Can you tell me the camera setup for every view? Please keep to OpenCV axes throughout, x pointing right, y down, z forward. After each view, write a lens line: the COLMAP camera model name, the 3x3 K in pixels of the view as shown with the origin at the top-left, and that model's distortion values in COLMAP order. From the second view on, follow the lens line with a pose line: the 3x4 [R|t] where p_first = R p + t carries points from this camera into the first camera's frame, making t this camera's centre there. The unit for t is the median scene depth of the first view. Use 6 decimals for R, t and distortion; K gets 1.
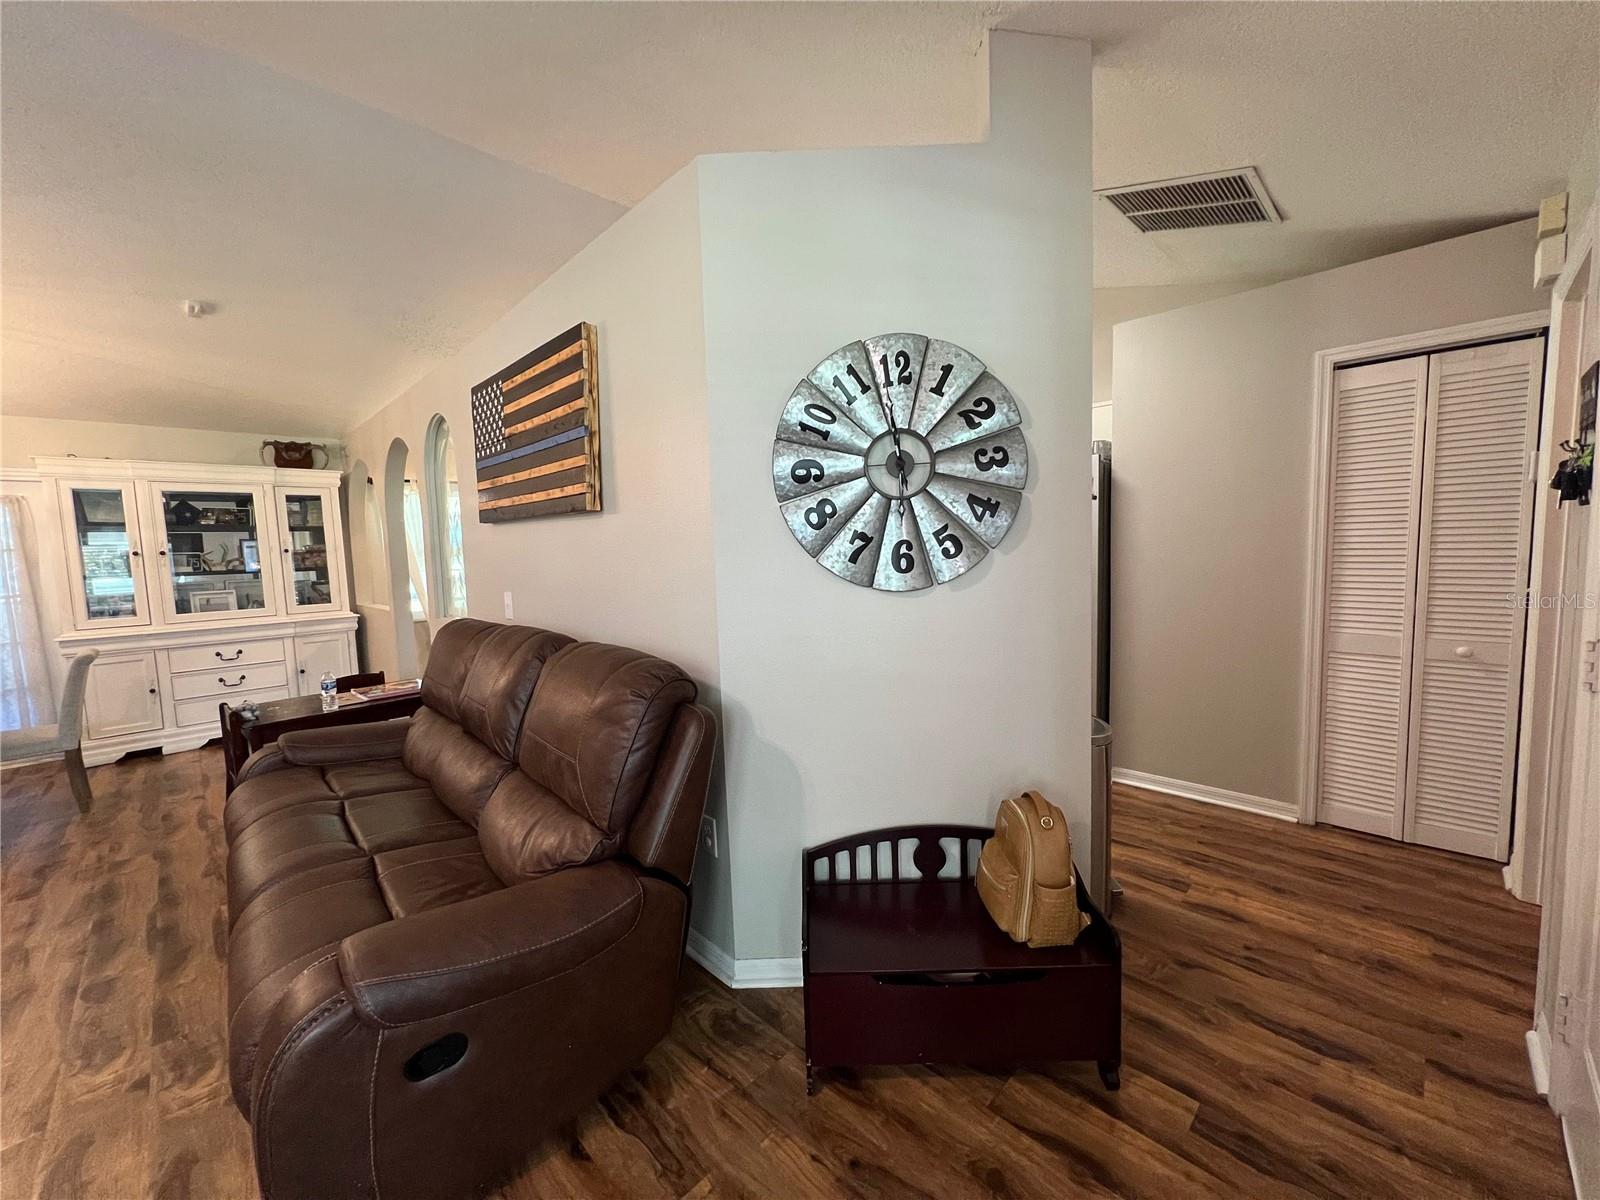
lens RADIAL K [[631.9, 0, 791.3], [0, 631.9, 595.6], [0, 0, 1]] dist [-0.000818, 0.000516]
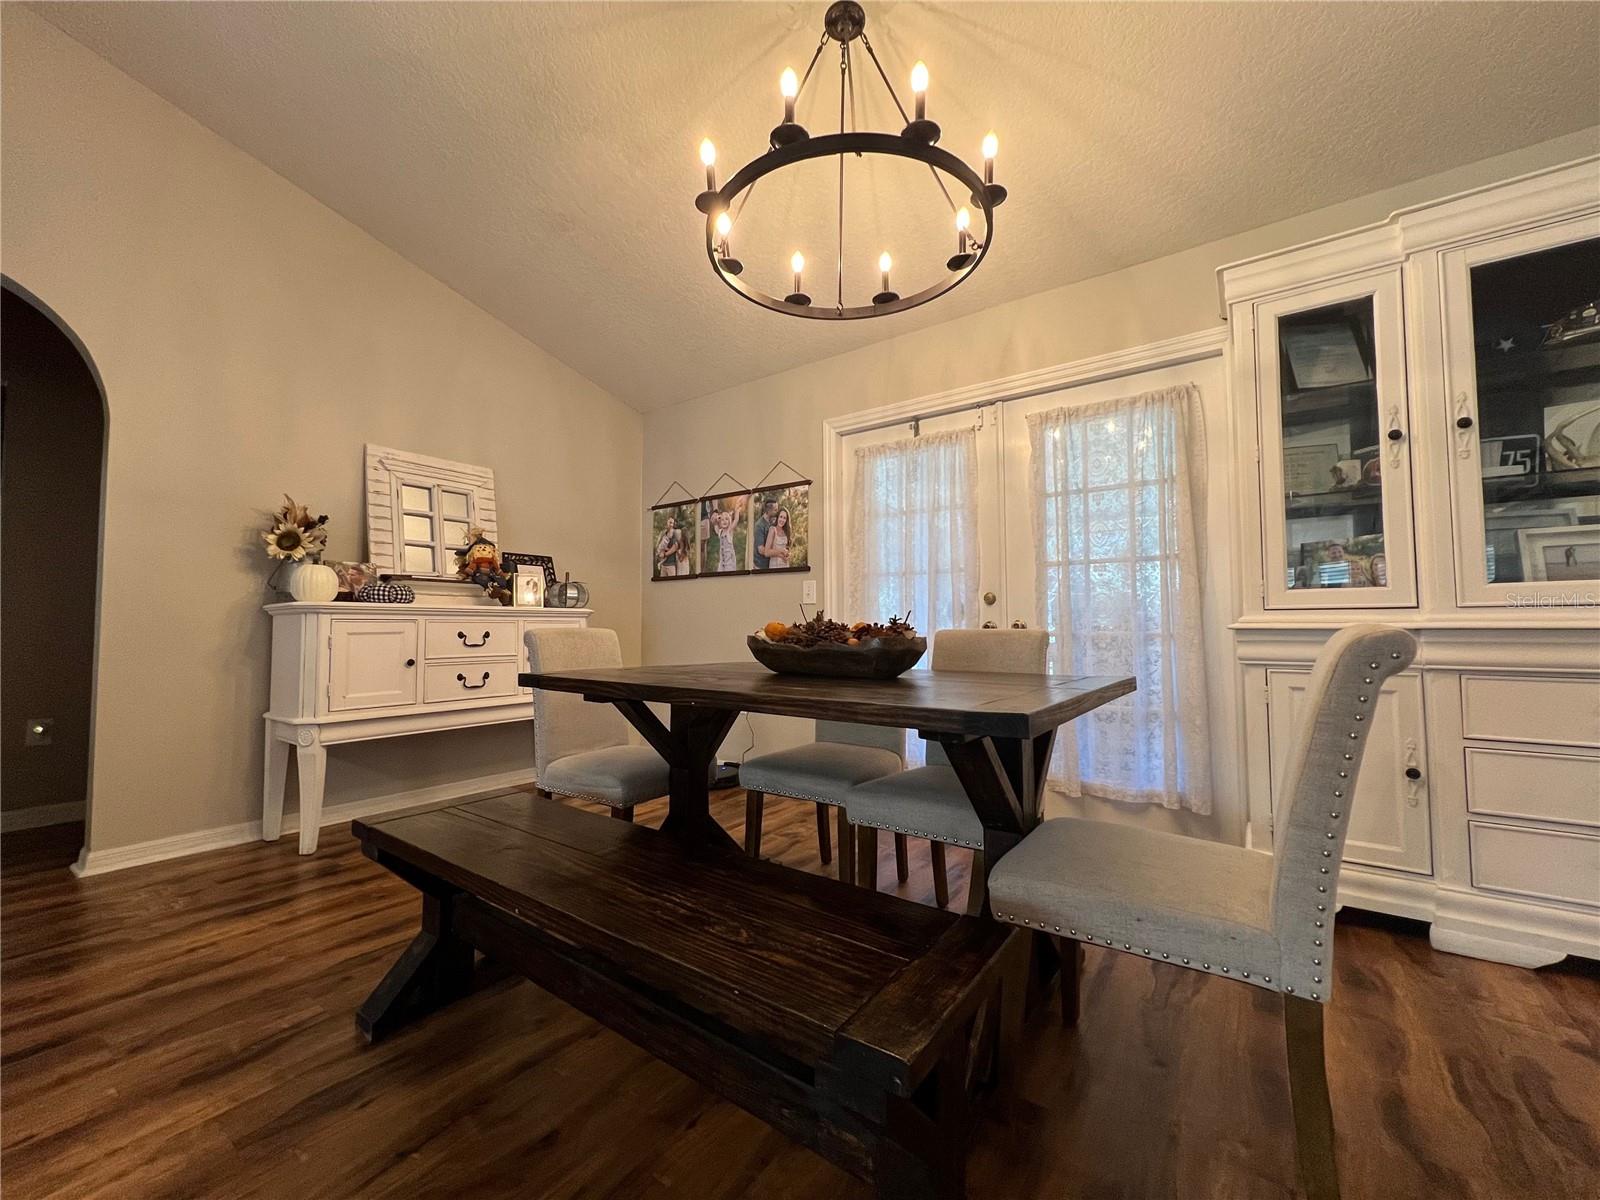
lens RADIAL K [[631.9, 0, 801.6], [0, 631.9, 603.9], [0, 0, 1]] dist [-0.000818, 0.000516]
pose [[0.169801, -0.001840, -0.985477, -0.703578], [-0.081878, 0.996514, -0.015969, 0.084639], [0.982071, 0.083400, 0.169059, 0.560976]]
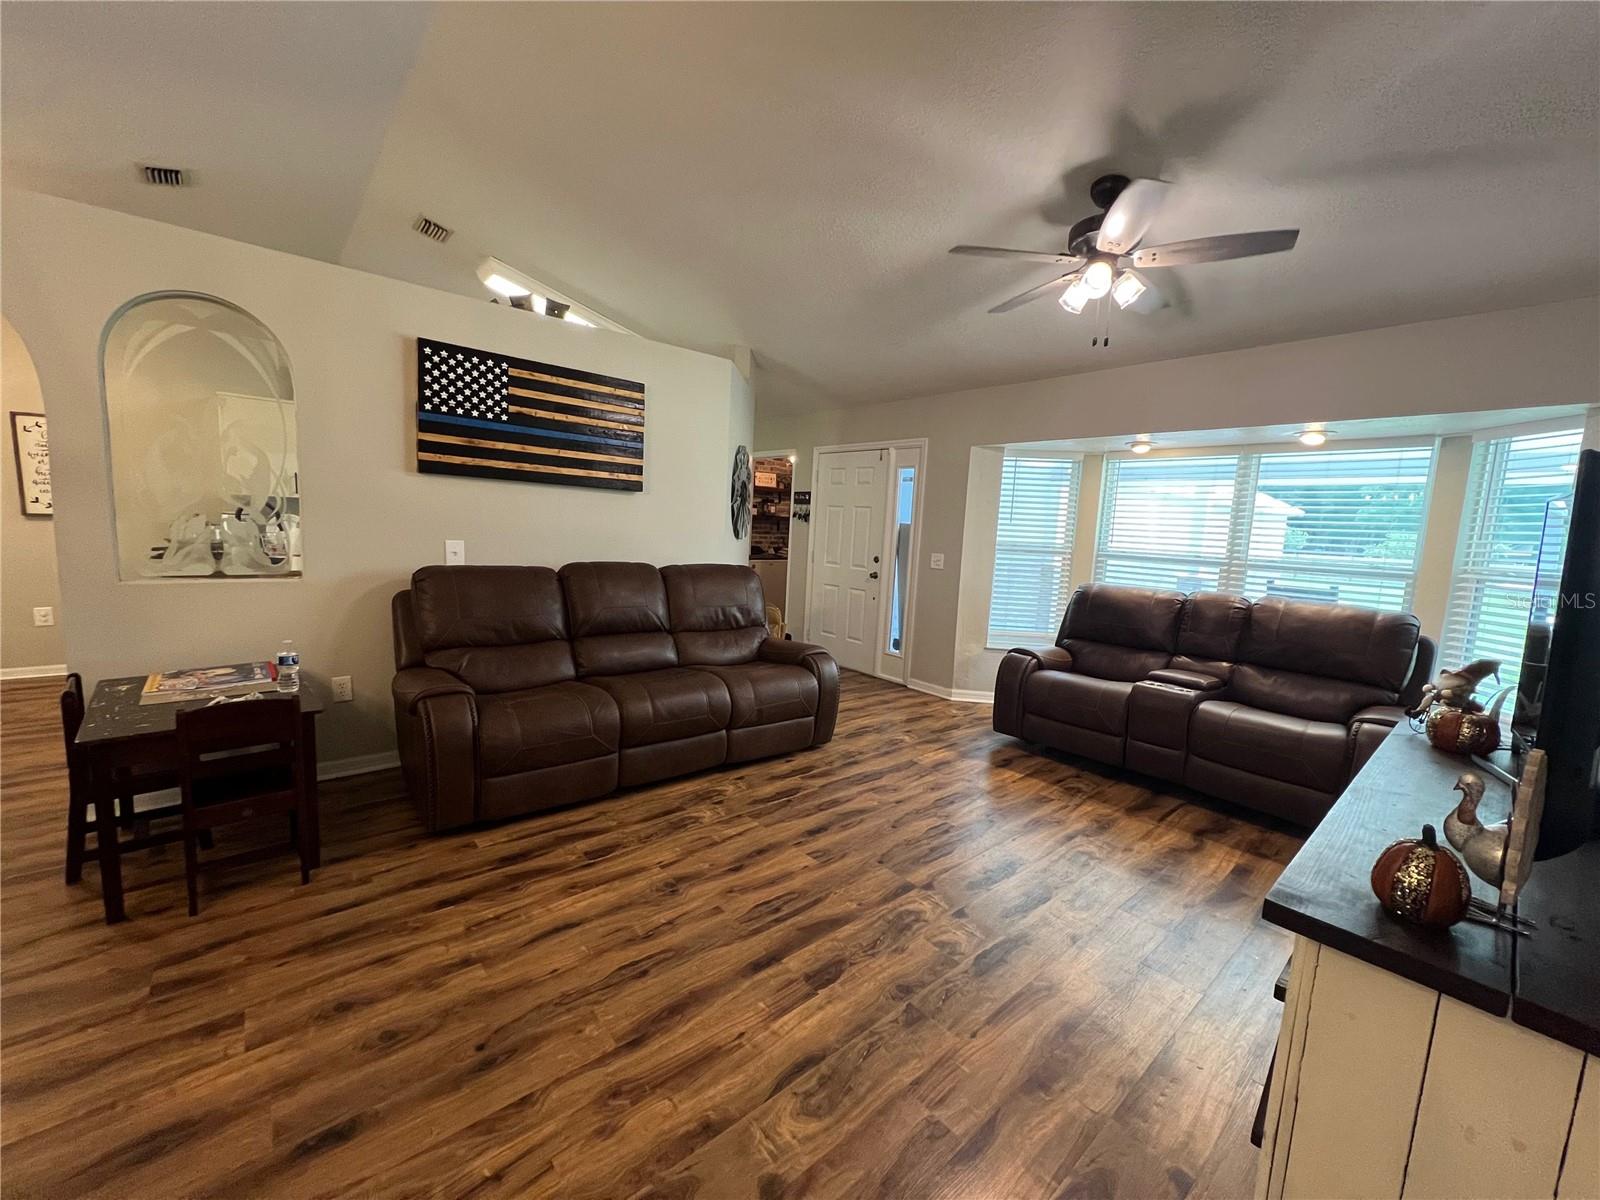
lens RADIAL K [[631.9, 0, 798.8], [0, 631.9, 596.1], [0, 0, 1]] dist [-0.000818, 0.000516]
pose [[0.062645, -0.074228, 0.995272, -1.034569], [0.029150, 0.996941, 0.072518, 0.021987], [-0.997610, 0.024469, 0.064617, 0.238614]]
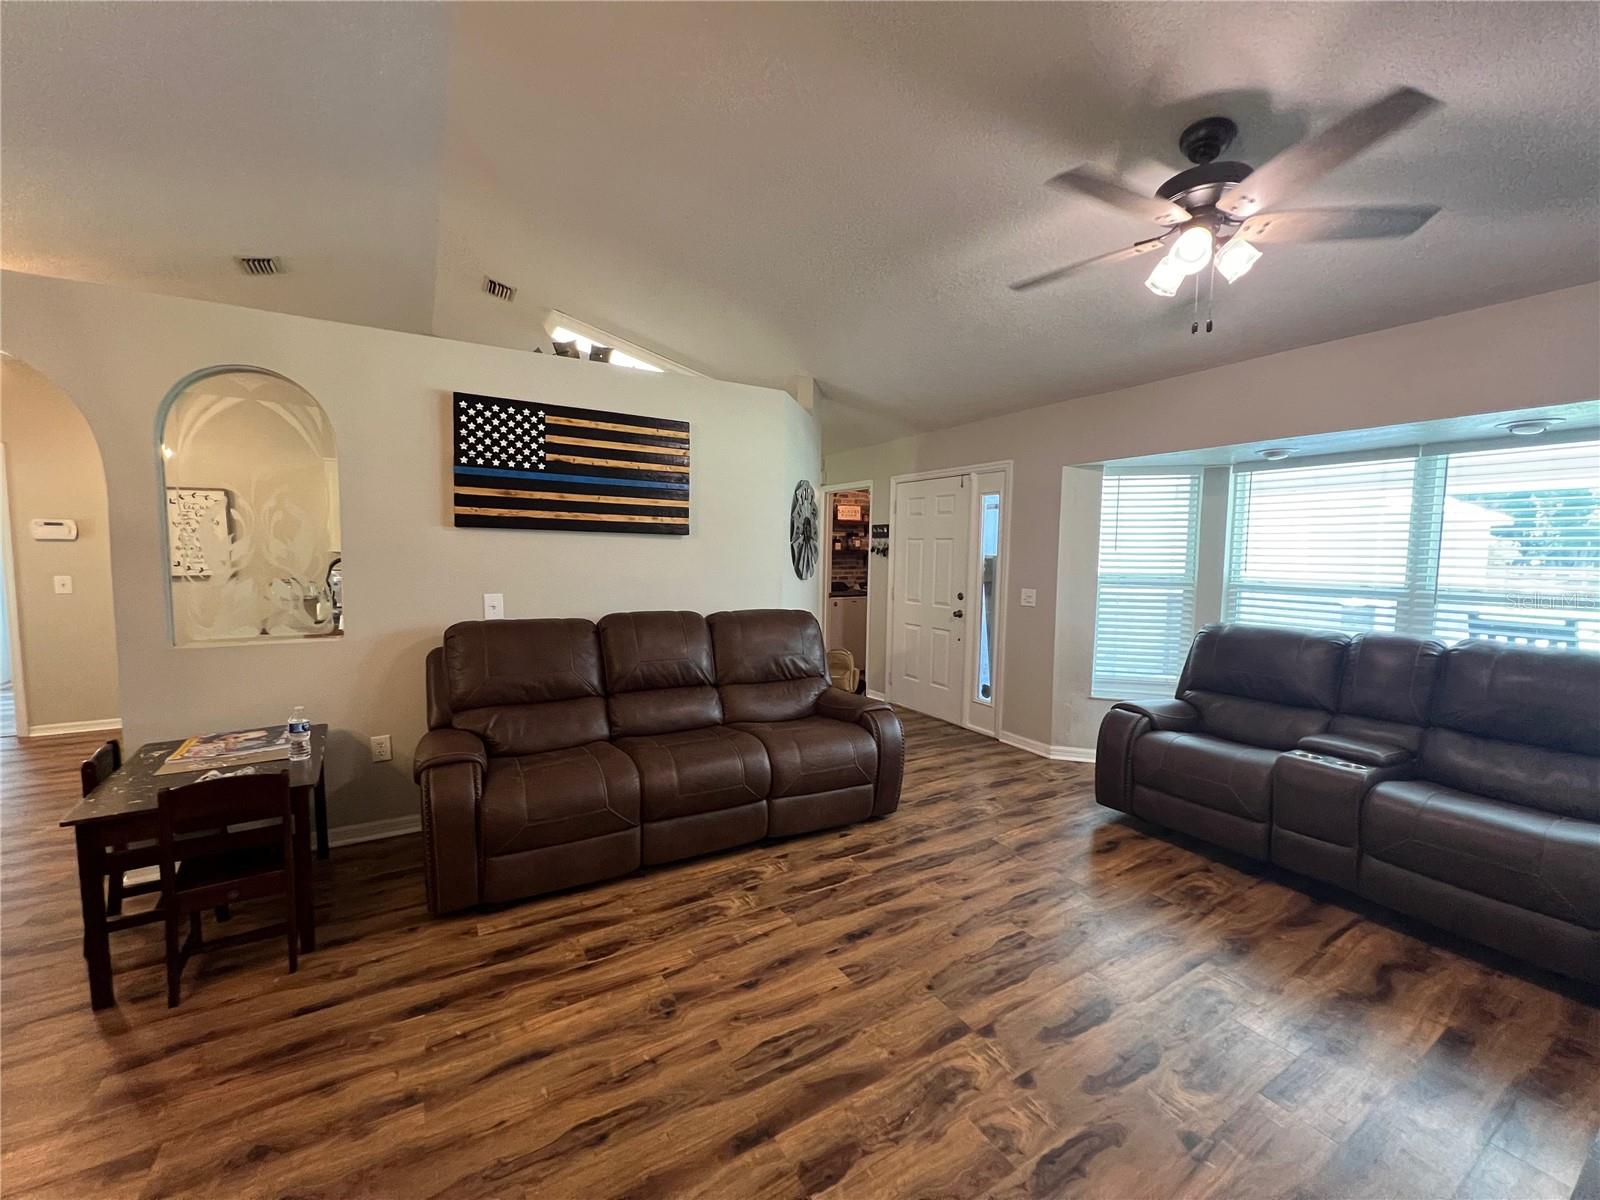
lens RADIAL K [[631.9, 0, 799.2], [0, 631.9, 596.6], [0, 0, 1]] dist [-0.000818, 0.000516]
pose [[0.234542, -0.030496, 0.971628, -0.938084], [0.056745, 0.998233, 0.017634, 0.009053], [-0.970448, 0.050999, 0.235858, 0.177347]]
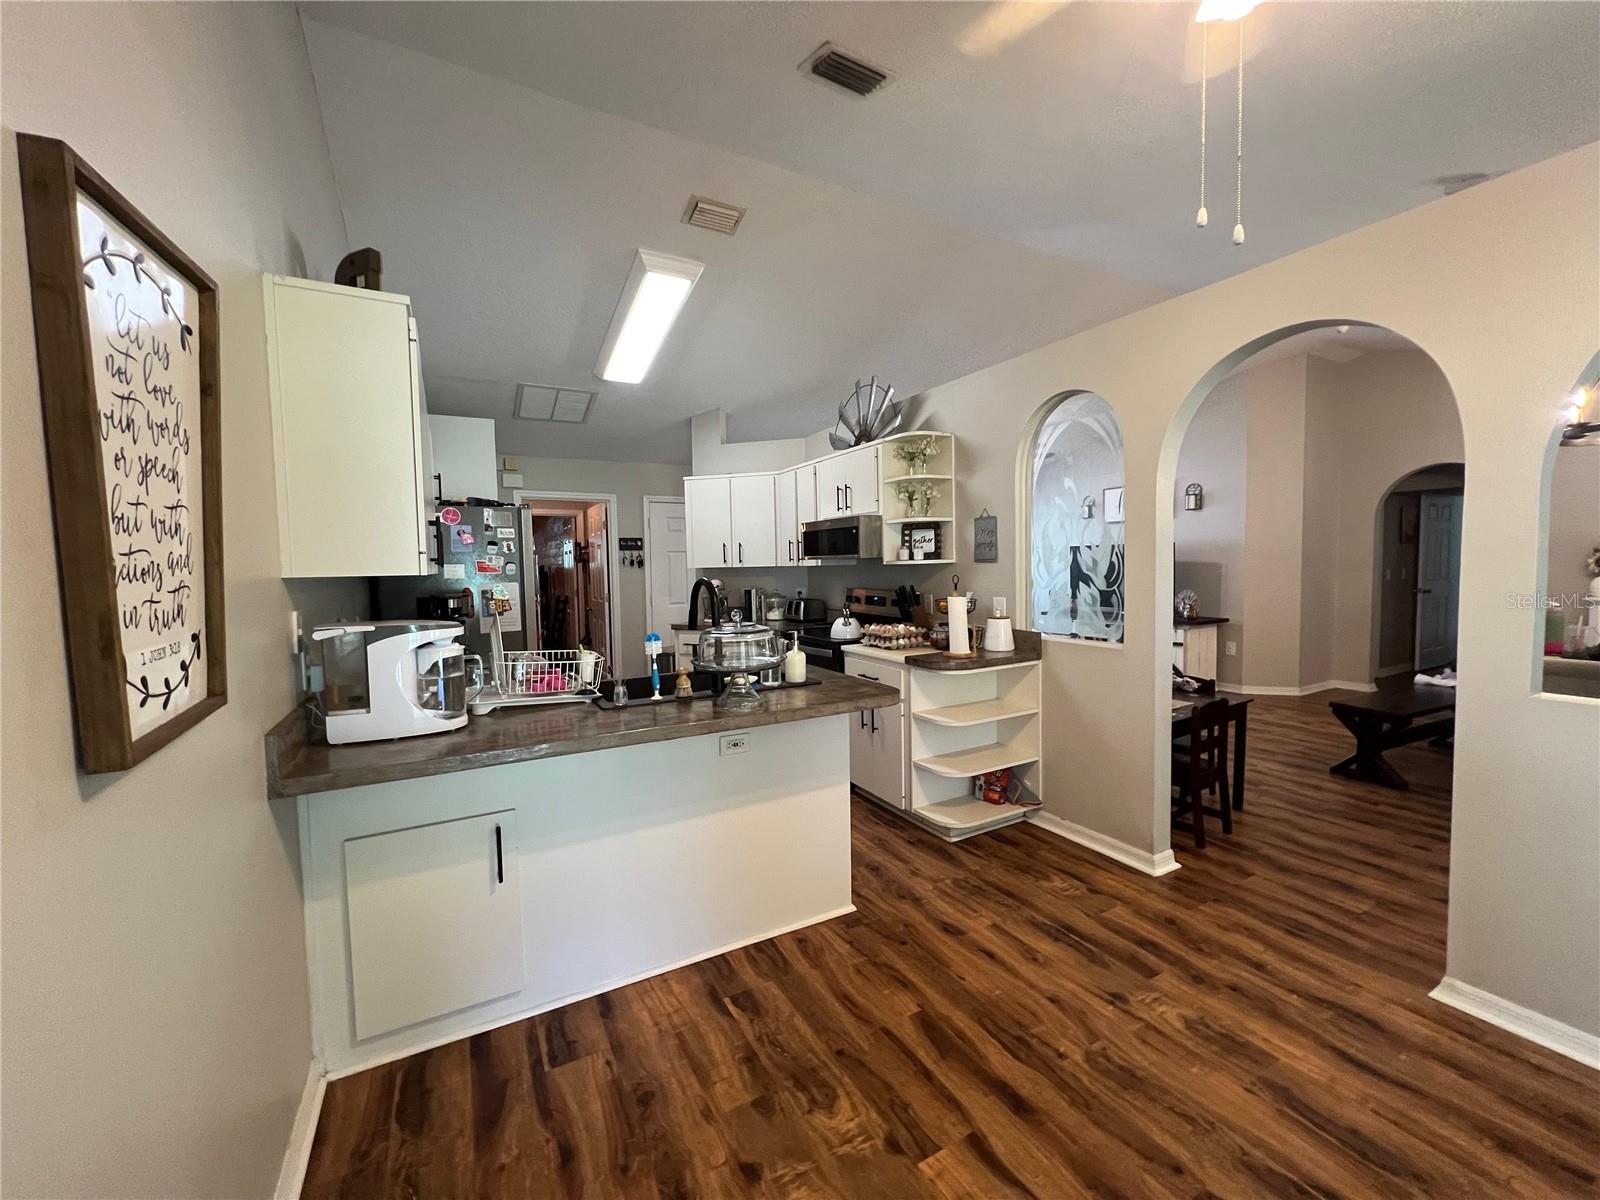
lens RADIAL K [[631.9, 0, 813.6], [0, 631.9, 603.9], [0, 0, 1]] dist [-0.000818, 0.000516]
pose [[-0.963512, 0.038737, 0.264847, -0.366724], [0.075250, 0.988767, 0.129139, -0.113582], [-0.256869, 0.144357, -0.955604, 1.566340]]
